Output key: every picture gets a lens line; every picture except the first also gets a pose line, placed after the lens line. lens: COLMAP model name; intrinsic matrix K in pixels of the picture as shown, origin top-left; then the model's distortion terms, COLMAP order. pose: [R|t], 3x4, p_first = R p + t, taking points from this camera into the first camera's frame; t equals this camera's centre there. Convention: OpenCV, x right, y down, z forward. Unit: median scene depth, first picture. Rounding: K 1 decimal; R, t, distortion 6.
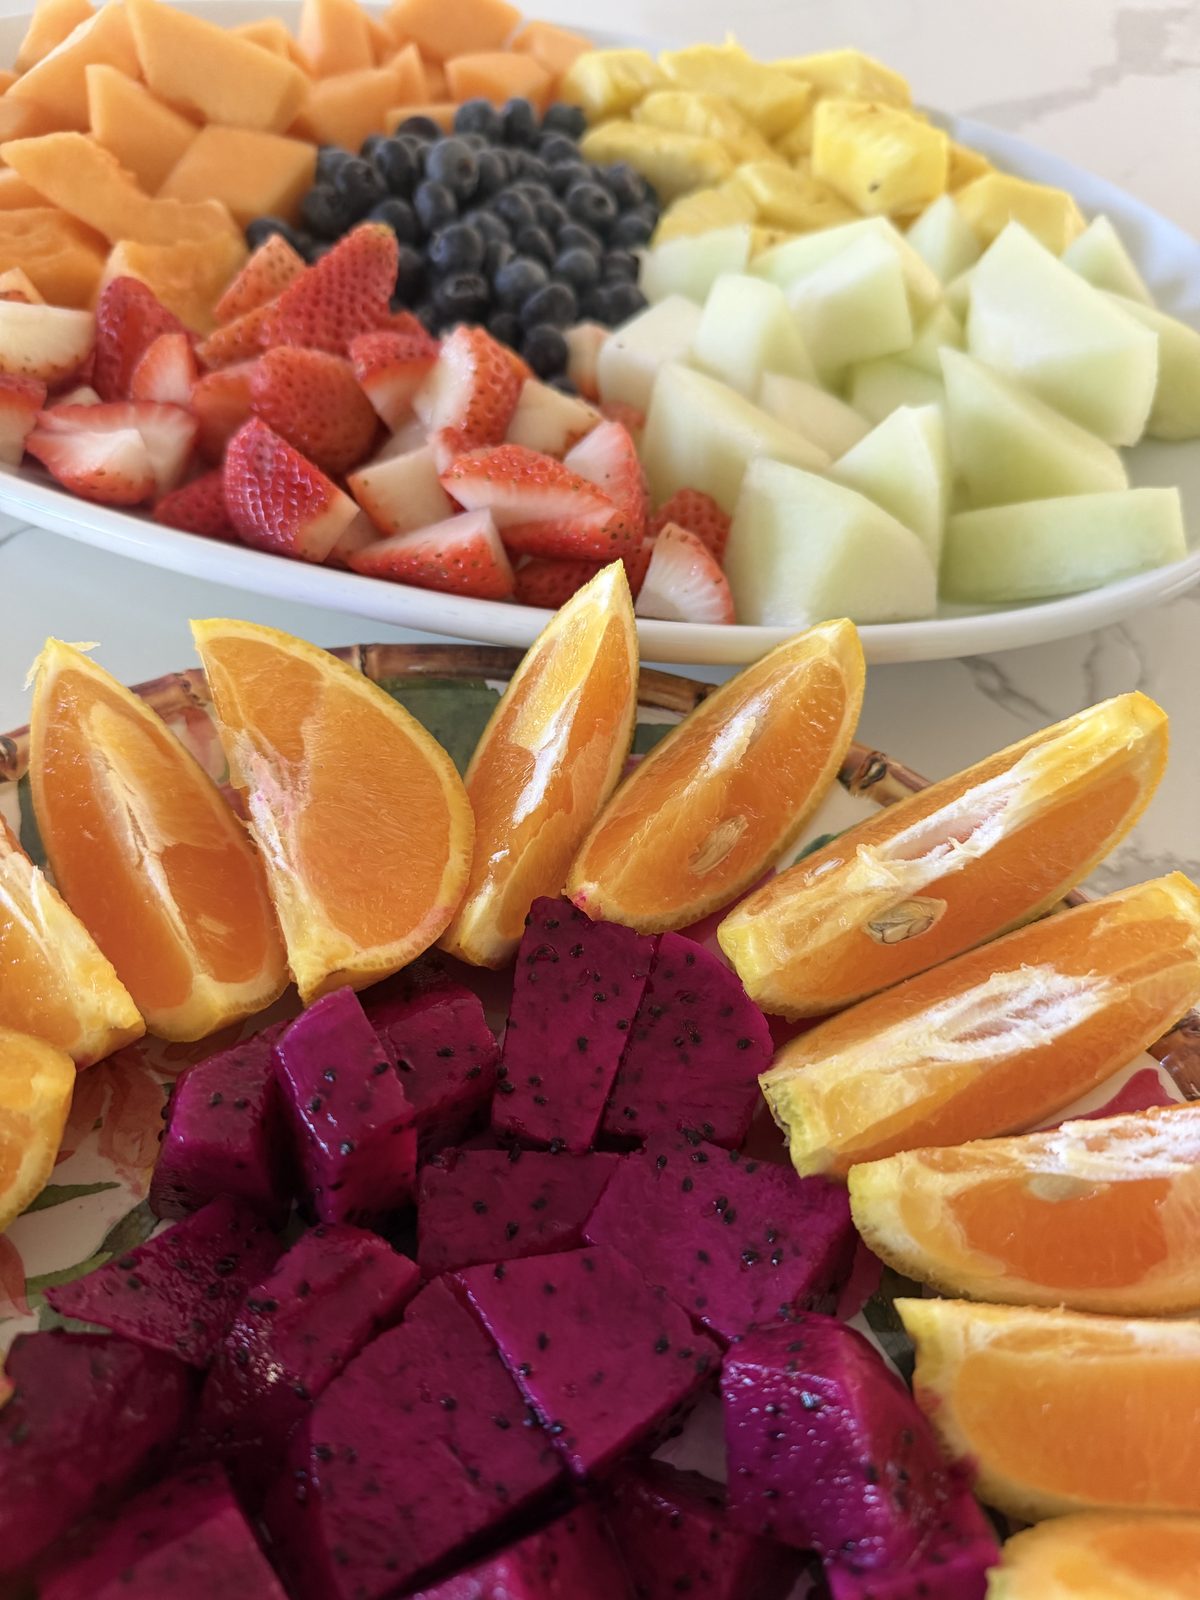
lens RADIAL K [[1206.2, 0, 681.2], [0, 1206.2, 802.1], [0, 0, 1]] dist [0.053277, -0.130855]
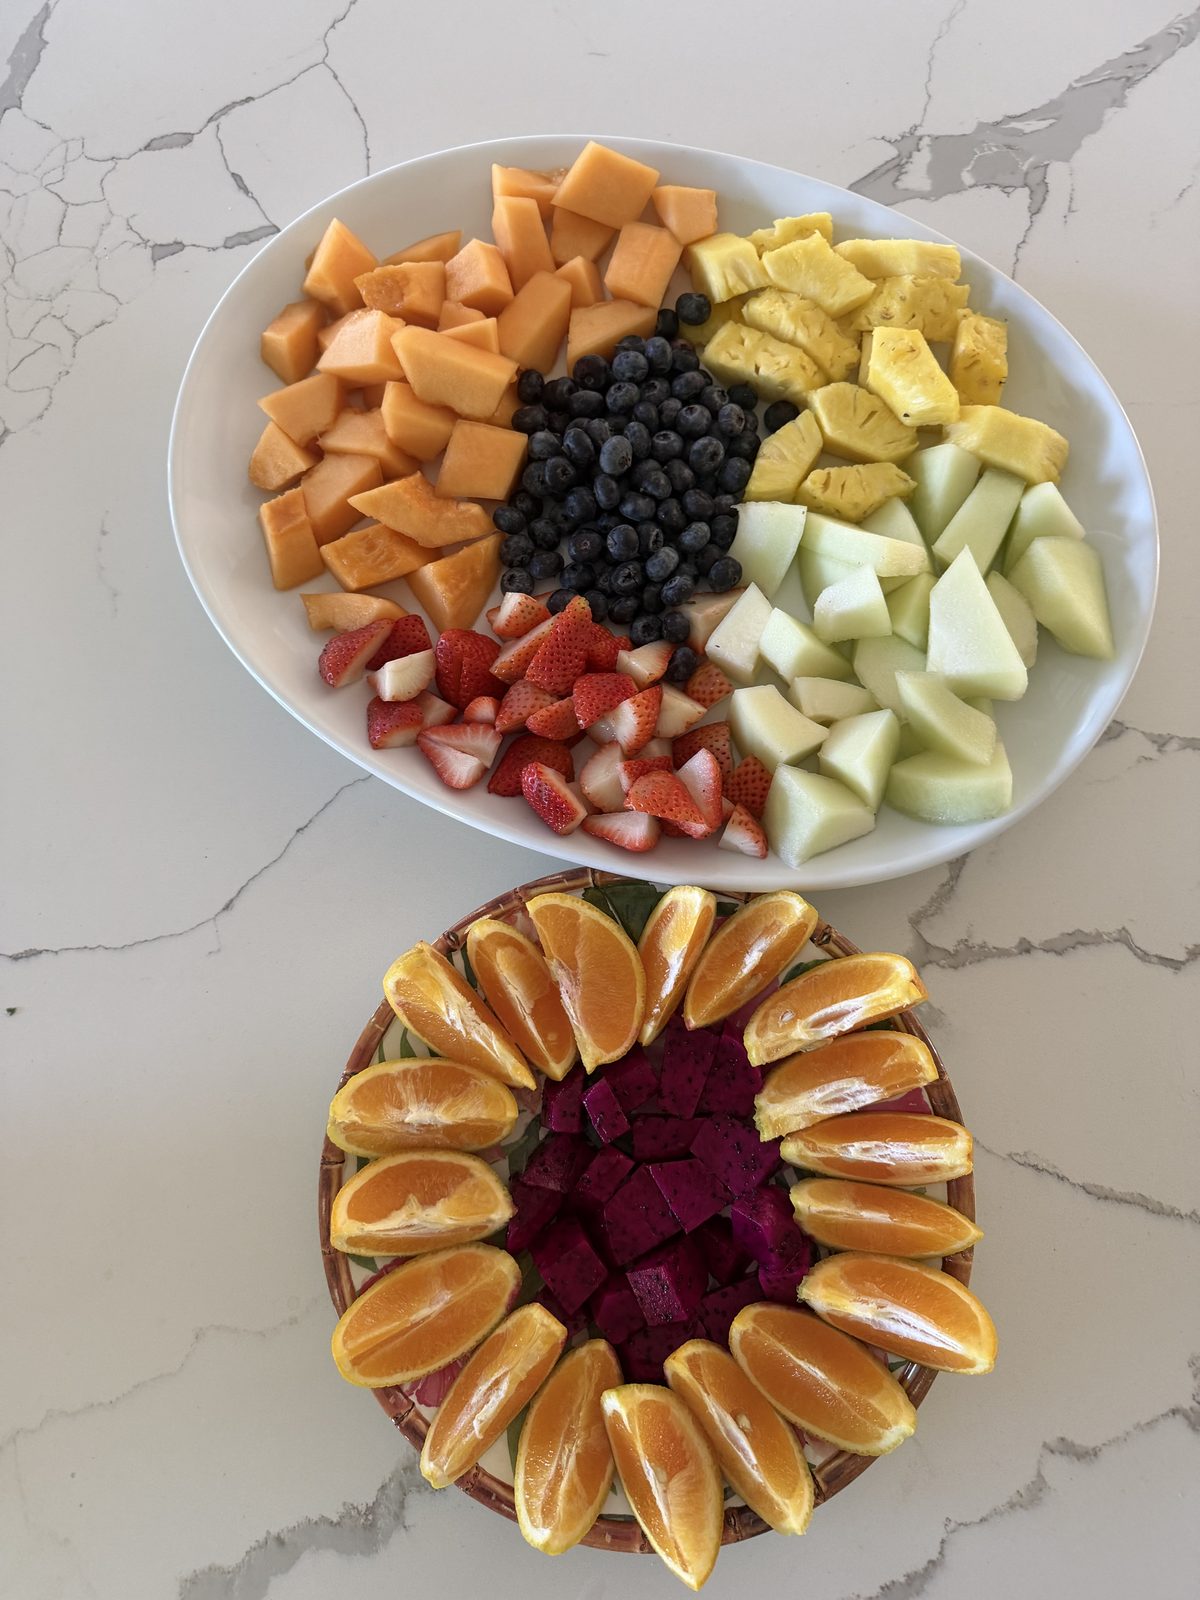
lens RADIAL K [[1206.2, 0, 681.2], [0, 1206.2, 802.1], [0, 0, 1]] dist [0.053277, -0.130855]
pose [[0.987538, 0.040795, -0.152004, 0.276854], [0.035715, 0.882533, 0.468893, -1.575176], [0.153277, -0.468478, 0.870077, -1.023394]]
